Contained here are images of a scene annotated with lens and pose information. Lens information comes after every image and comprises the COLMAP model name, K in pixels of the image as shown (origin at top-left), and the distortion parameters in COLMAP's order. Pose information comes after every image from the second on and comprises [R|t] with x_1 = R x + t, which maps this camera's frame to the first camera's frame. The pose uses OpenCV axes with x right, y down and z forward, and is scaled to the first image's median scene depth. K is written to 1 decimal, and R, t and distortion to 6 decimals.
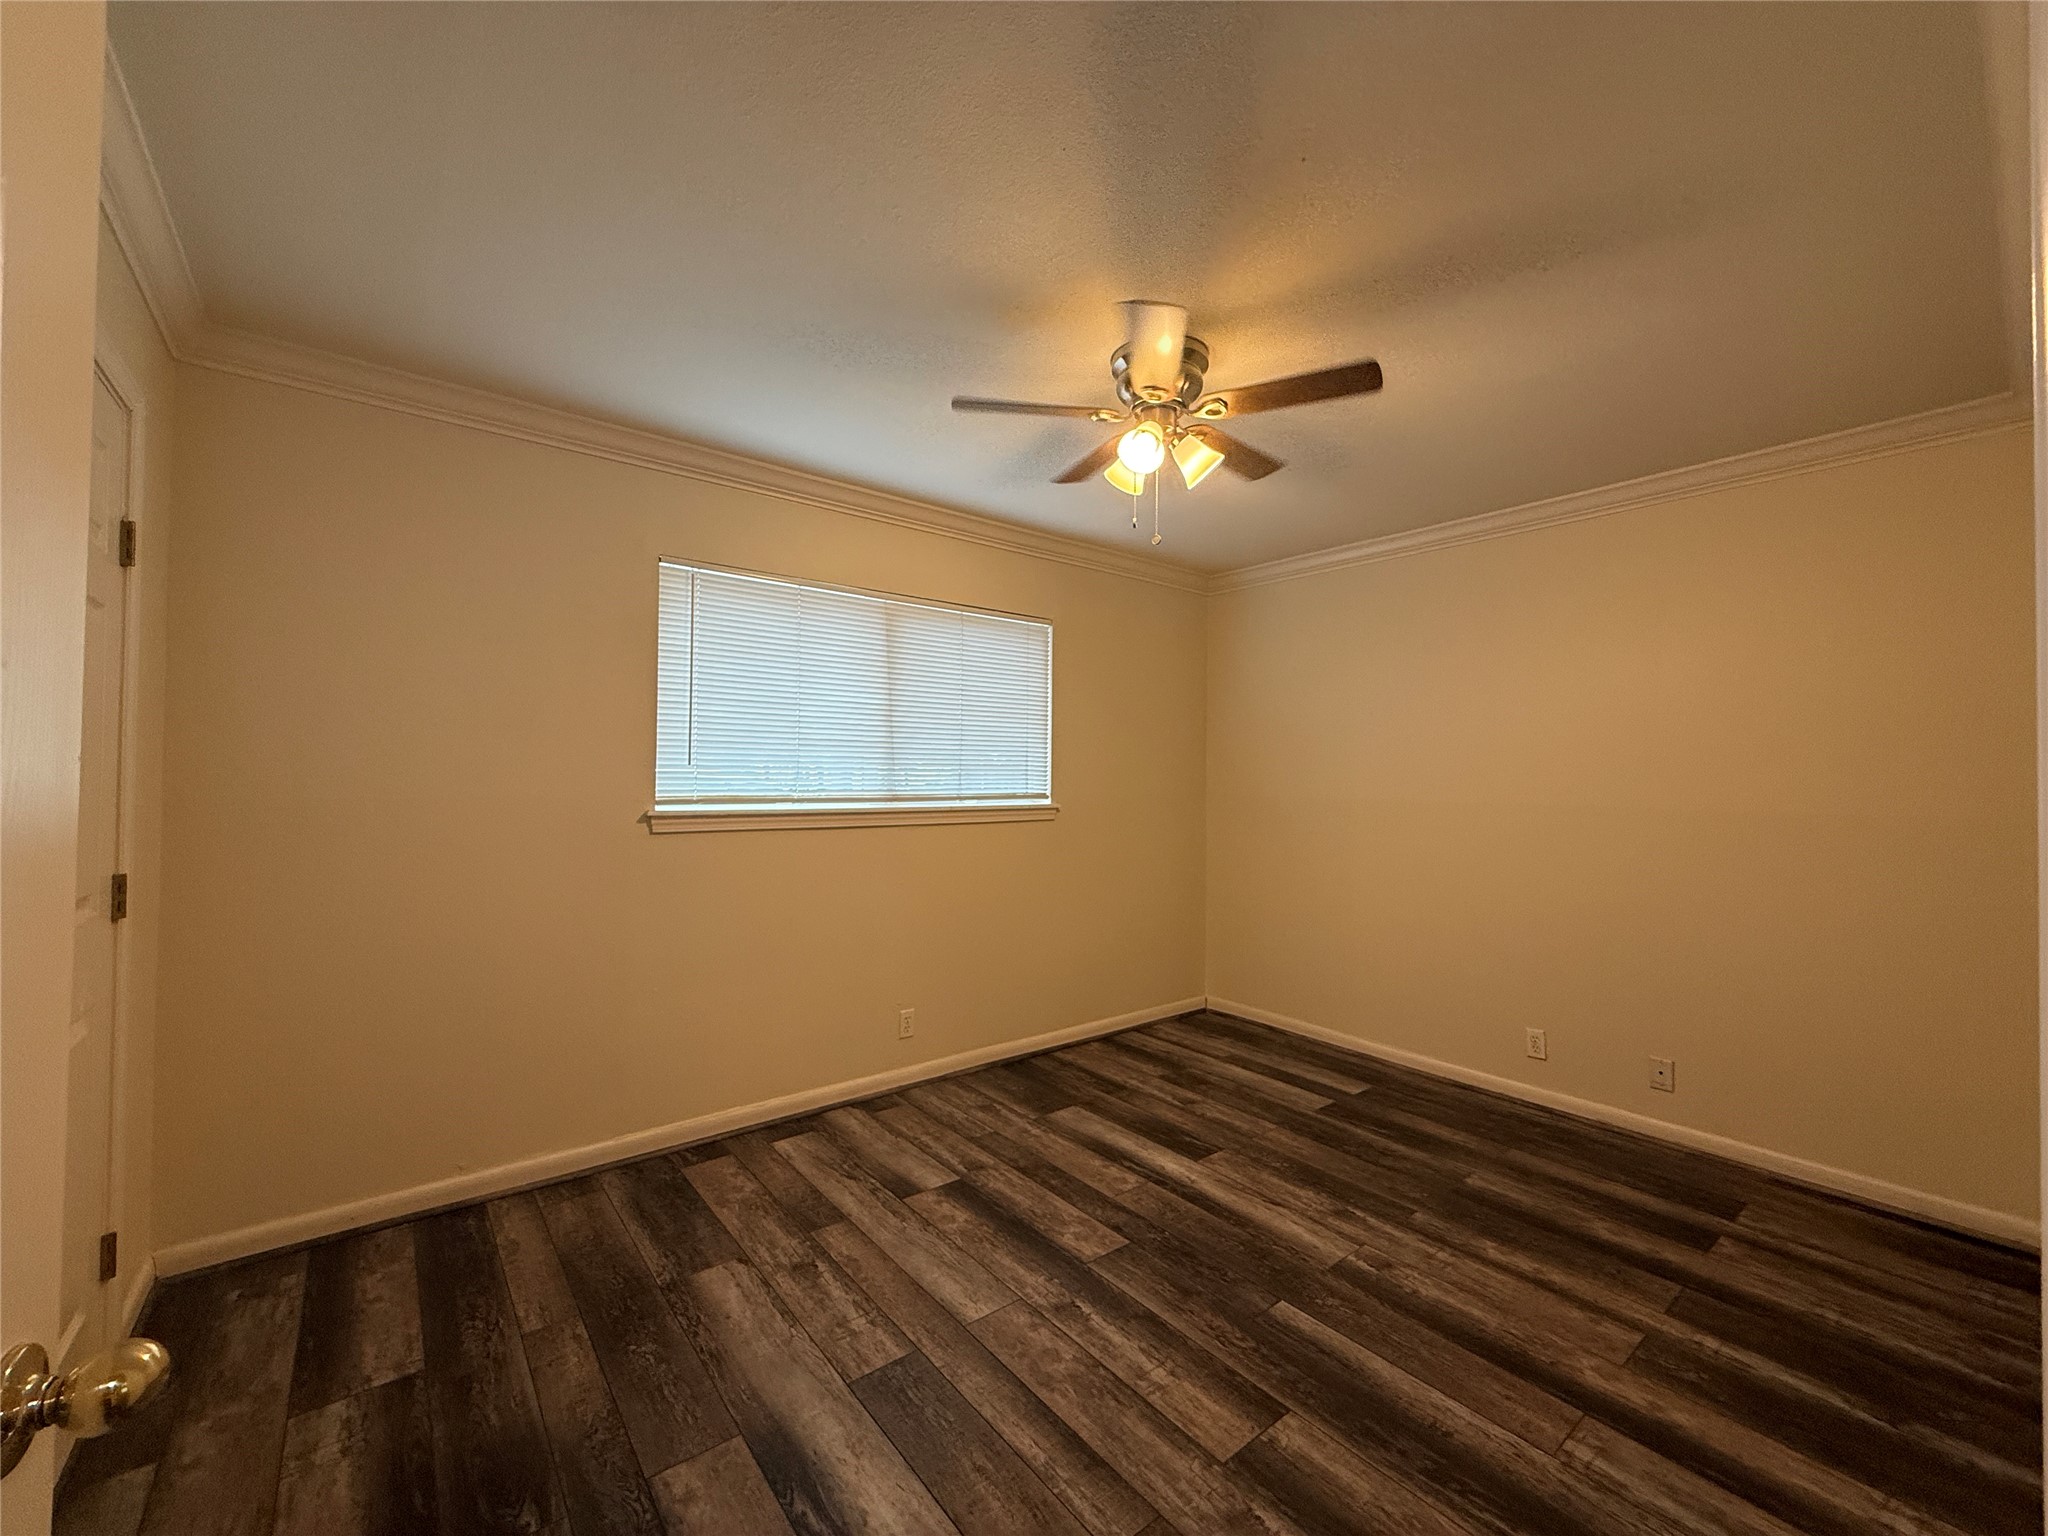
lens RADIAL K [[819.9, 0, 1017.8], [0, 819.9, 750.1], [0, 0, 1]] dist [0.001560, -0.000191]
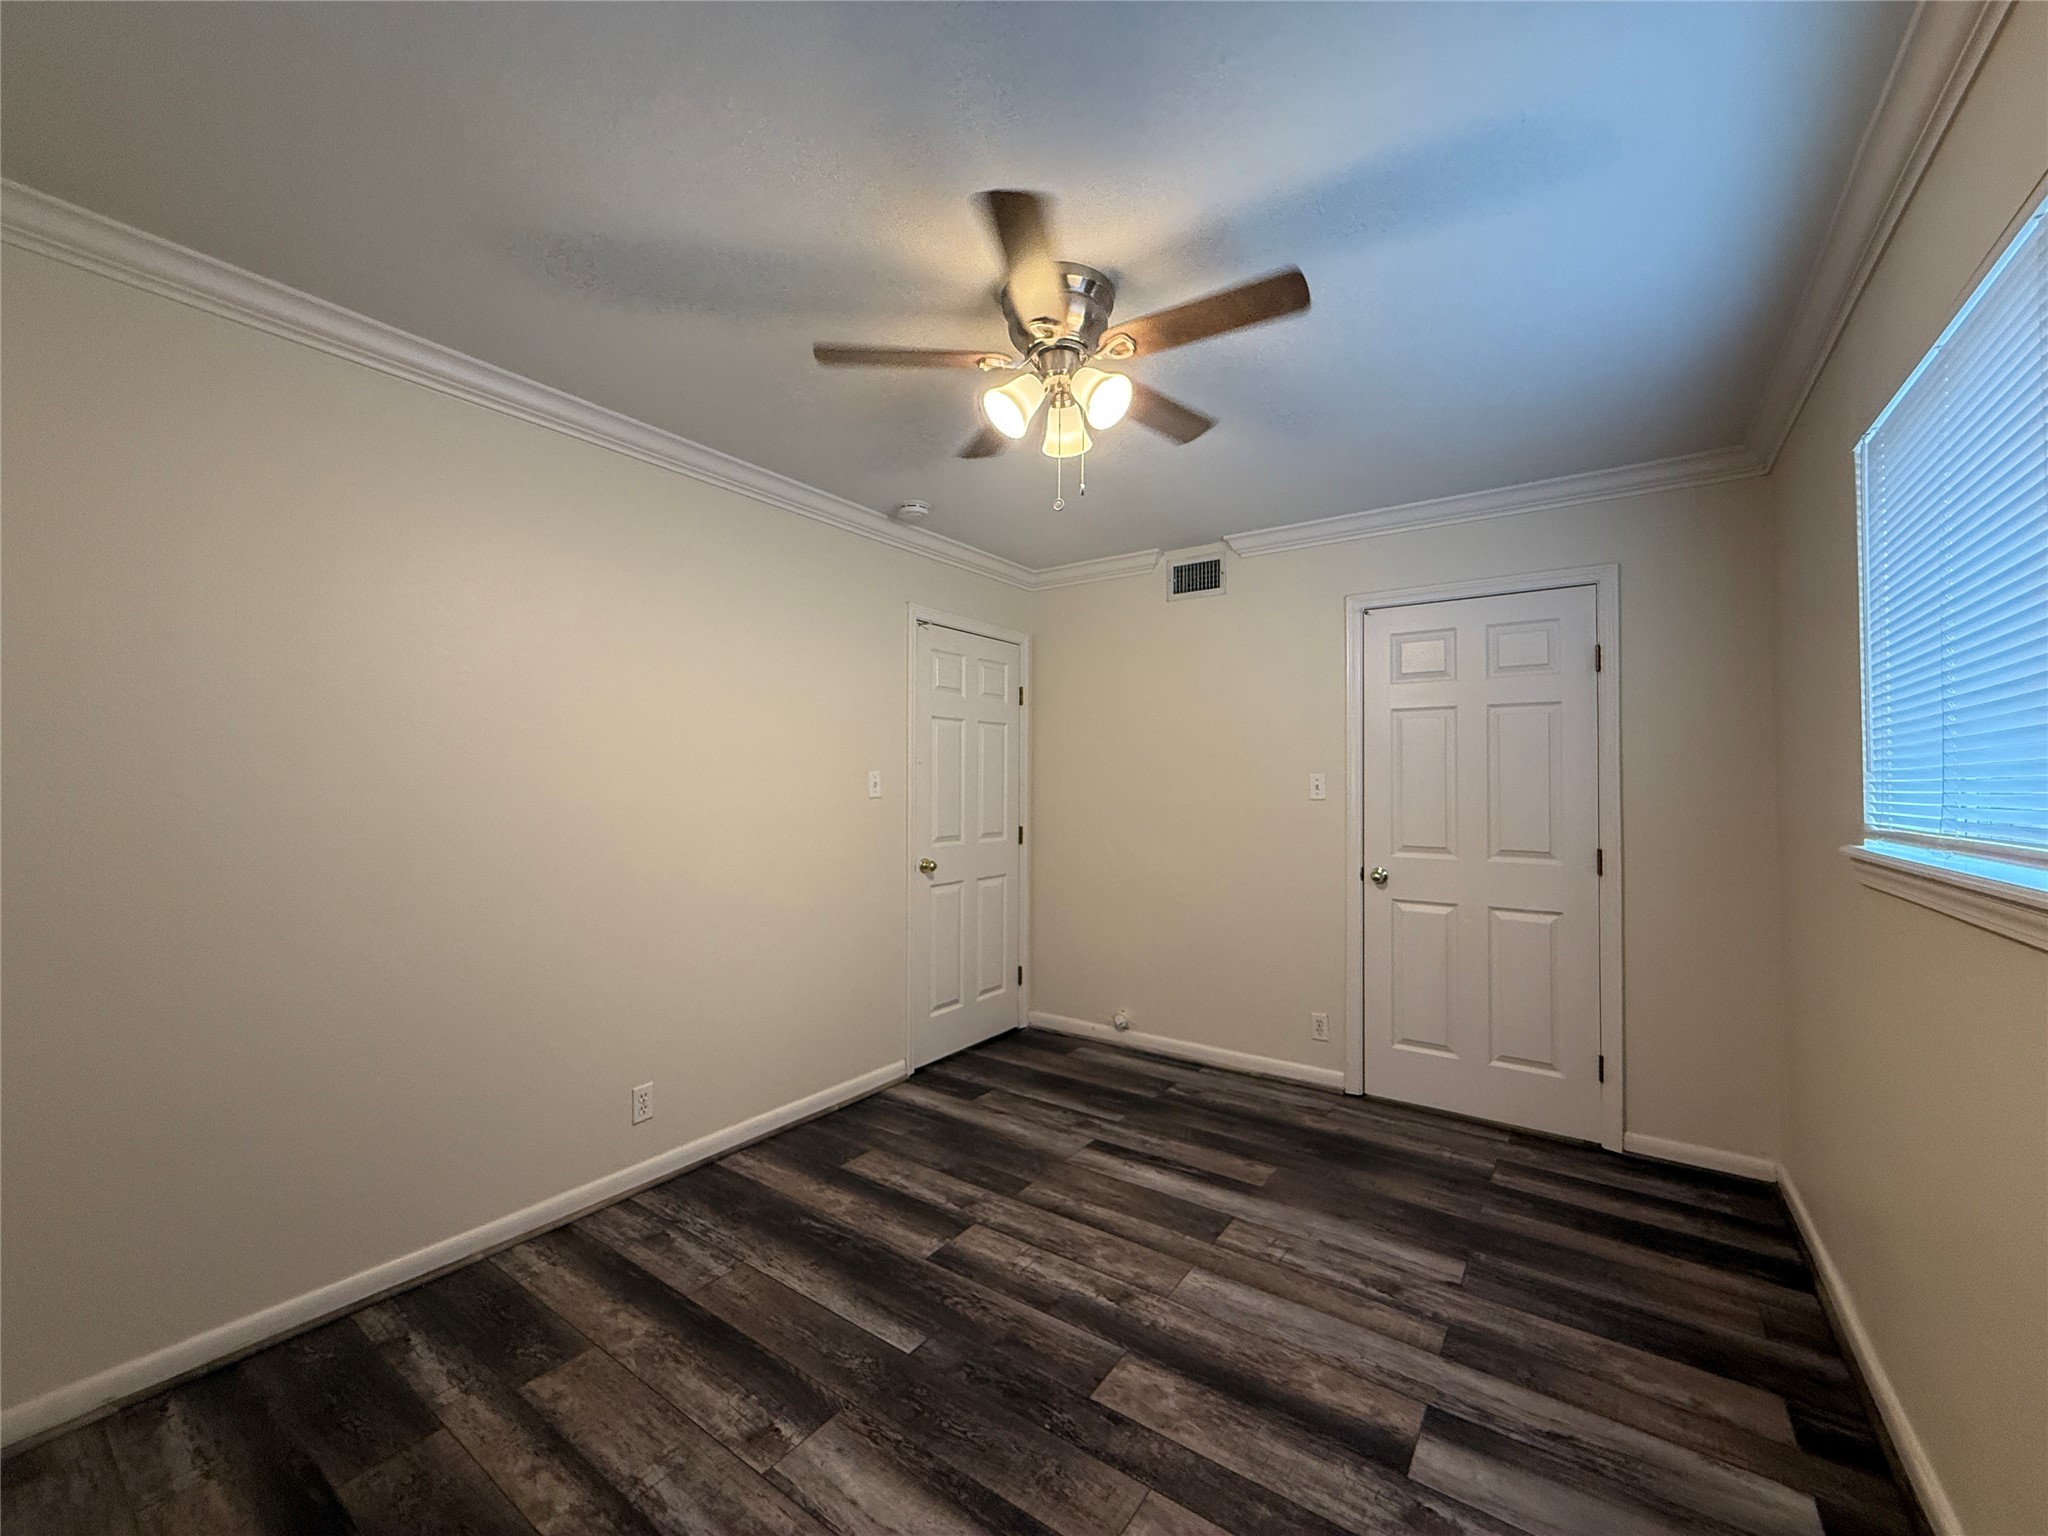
lens RADIAL K [[819.9, 0, 1030.7], [0, 819.9, 748.9], [0, 0, 1]] dist [0.001560, -0.000191]
pose [[-0.956516, -0.029851, -0.290148, 0.395117], [-0.006355, 0.996646, -0.081588, 0.062690], [0.291610, -0.076196, -0.953498, 1.620907]]
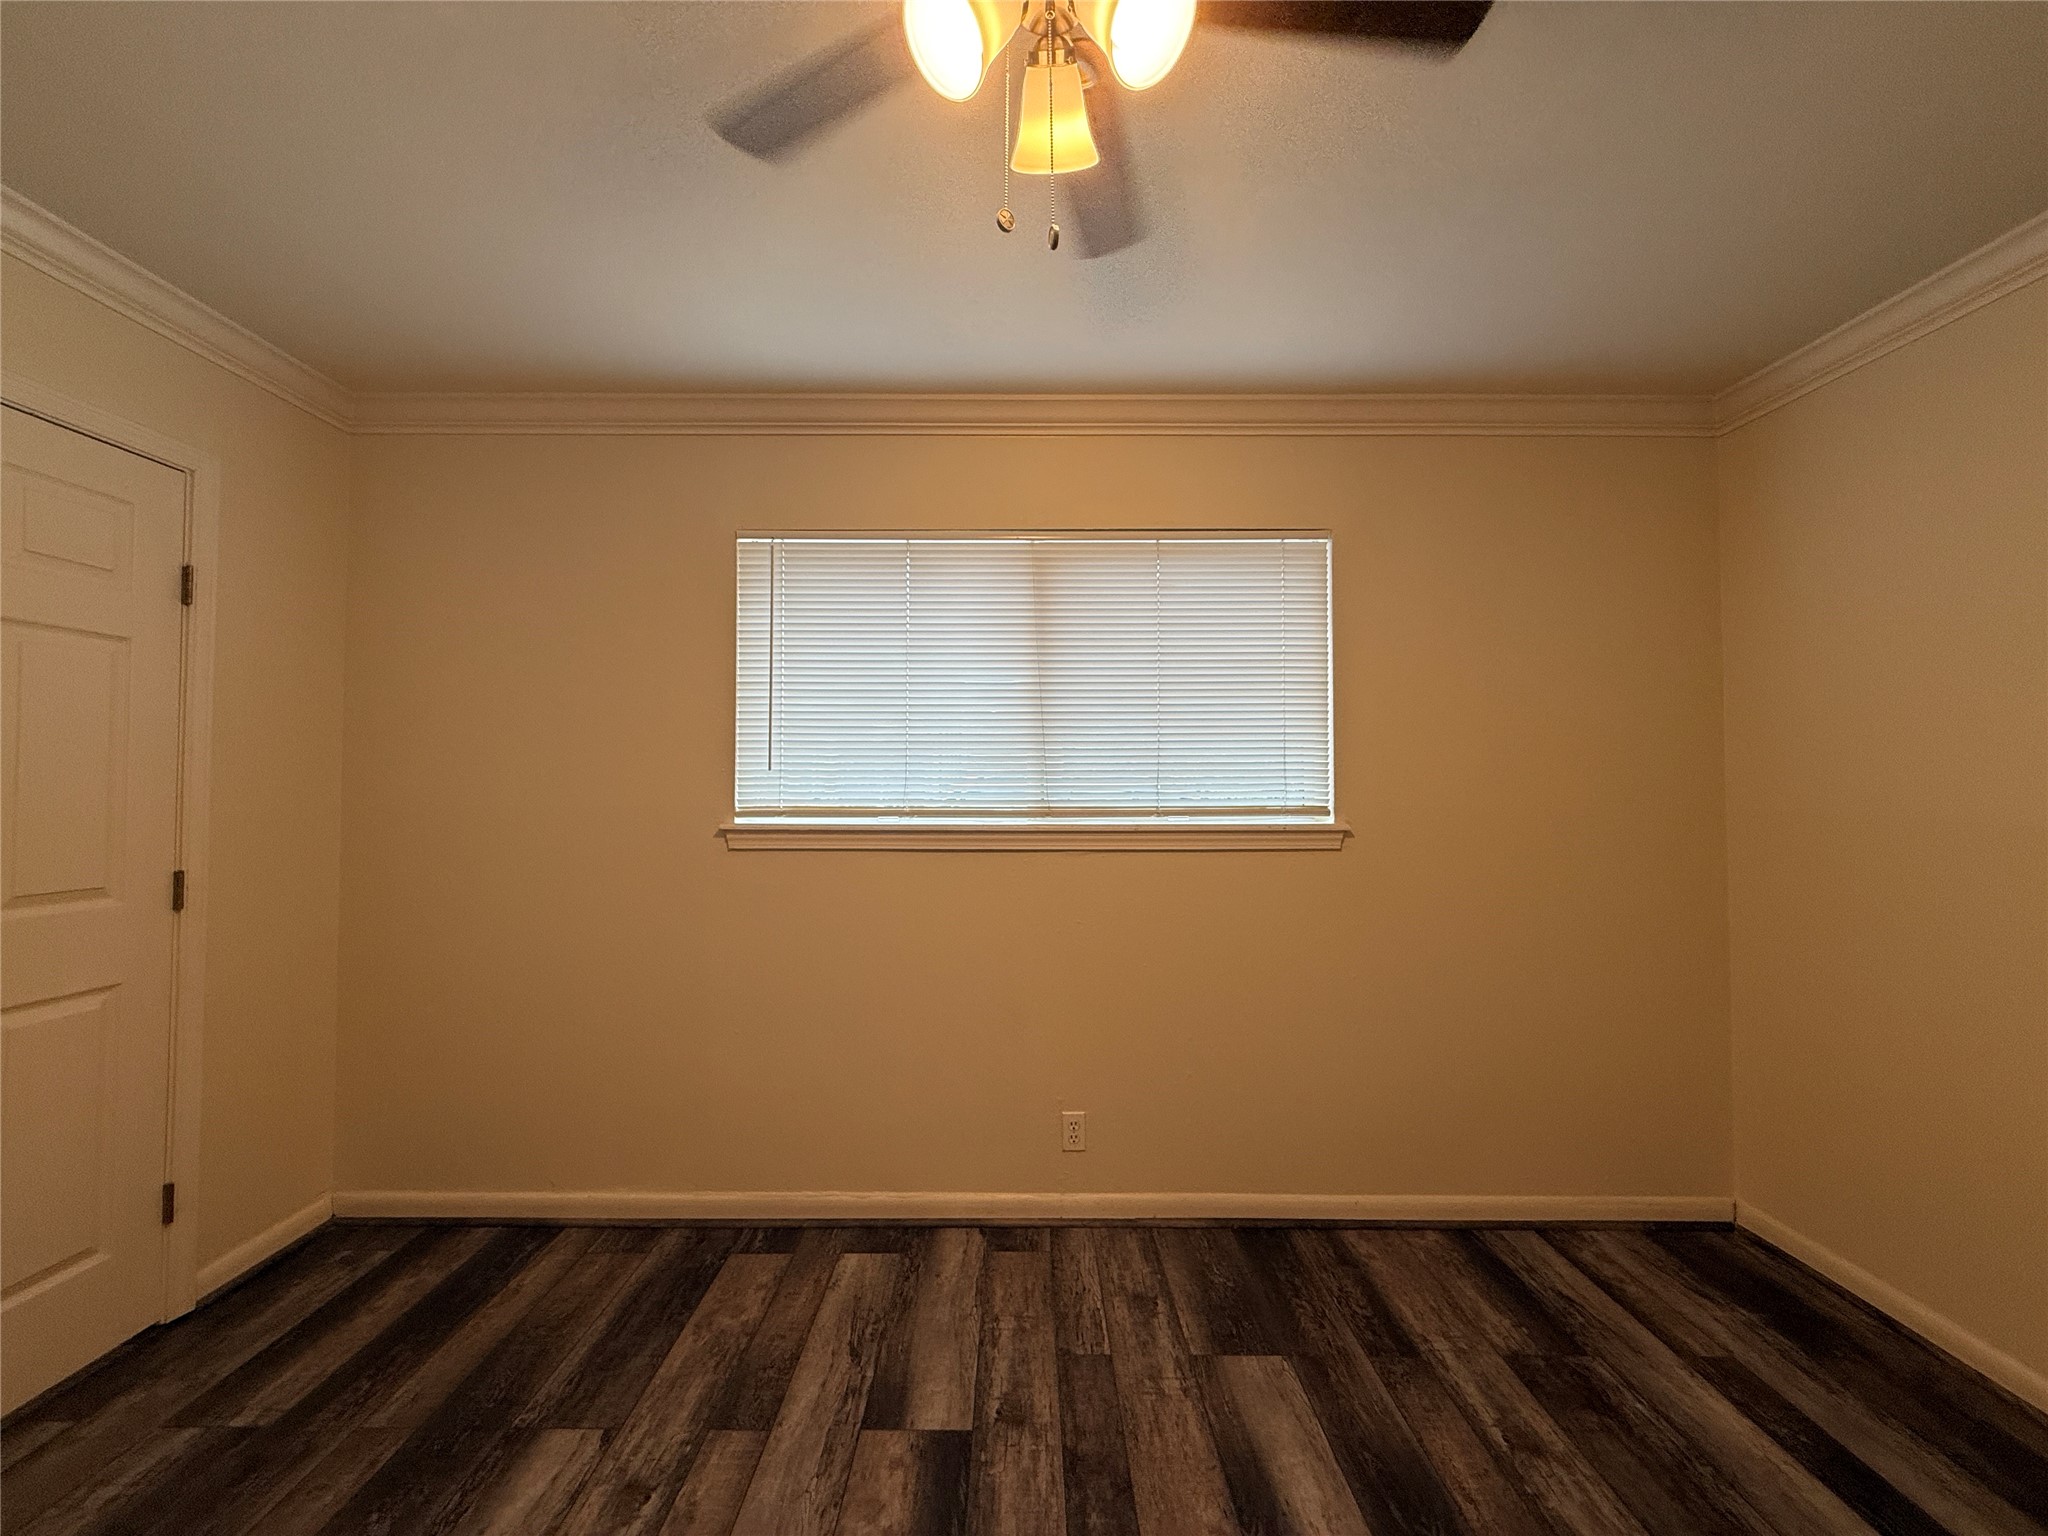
lens RADIAL K [[819.9, 0, 1013.8], [0, 819.9, 754.7], [0, 0, 1]] dist [0.001560, -0.000191]
pose [[0.782408, -0.031789, -0.621954, 0.380907], [0.027221, 0.999488, -0.016841, 0.027417], [0.622171, -0.003753, 0.782872, 0.576367]]
